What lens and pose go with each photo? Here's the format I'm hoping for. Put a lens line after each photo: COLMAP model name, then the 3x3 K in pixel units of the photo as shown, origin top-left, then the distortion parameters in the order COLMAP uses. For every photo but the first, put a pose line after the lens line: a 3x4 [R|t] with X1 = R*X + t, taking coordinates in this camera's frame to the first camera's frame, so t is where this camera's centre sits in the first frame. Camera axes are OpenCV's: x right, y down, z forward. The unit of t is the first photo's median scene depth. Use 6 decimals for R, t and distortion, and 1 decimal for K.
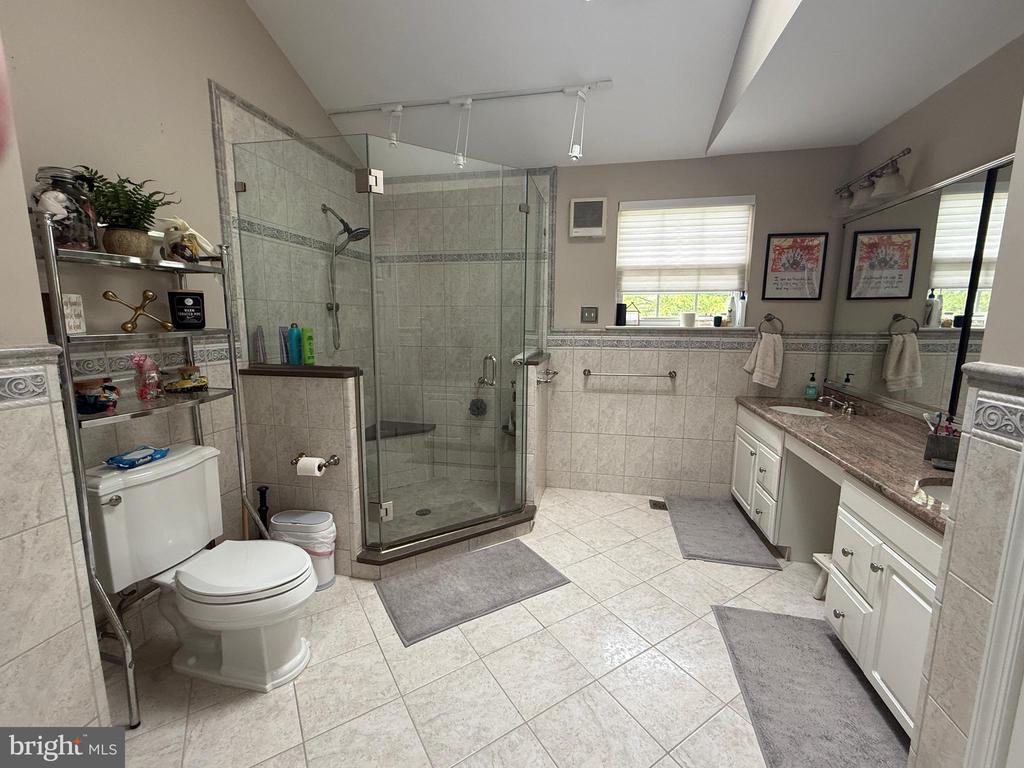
lens RADIAL K [[429.7, 0, 511.2], [0, 429.7, 383.7], [0, 0, 1]] dist [-0.002233, 0.000243]
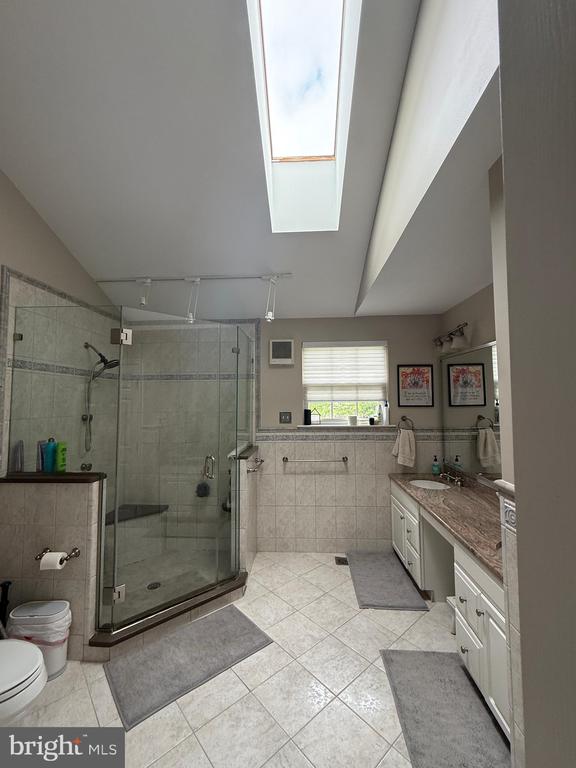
lens RADIAL K [[322.3, 0, 287.9], [0, 322.3, 384.3], [0, 0, 1]] dist [-0.002233, 0.000243]
pose [[0.987709, -0.004095, 0.156247, 0.031499], [0.035606, 0.979268, -0.199413, -0.068239], [-0.152191, 0.202526, 0.967379, -0.050412]]
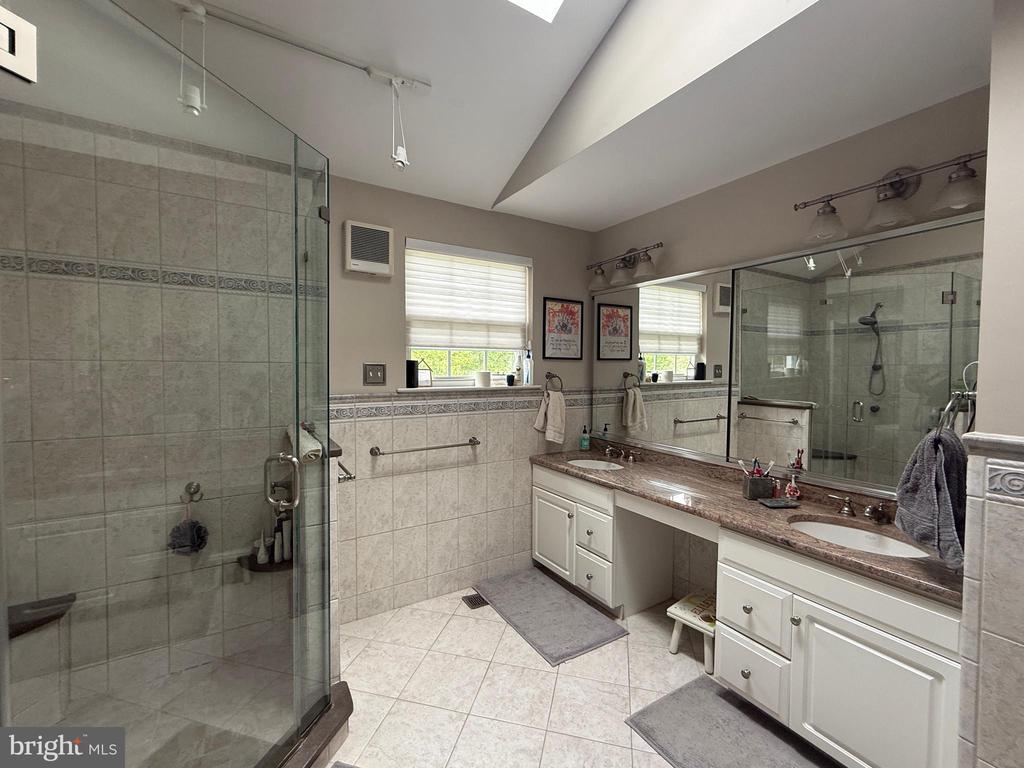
lens RADIAL K [[429.7, 0, 512.6], [0, 429.7, 383.2], [0, 0, 1]] dist [-0.002233, 0.000243]
pose [[0.721697, -0.024763, 0.691766, -0.198326], [0.103696, 0.991951, -0.072673, -0.078747], [-0.684398, 0.124181, 0.718455, 0.355225]]
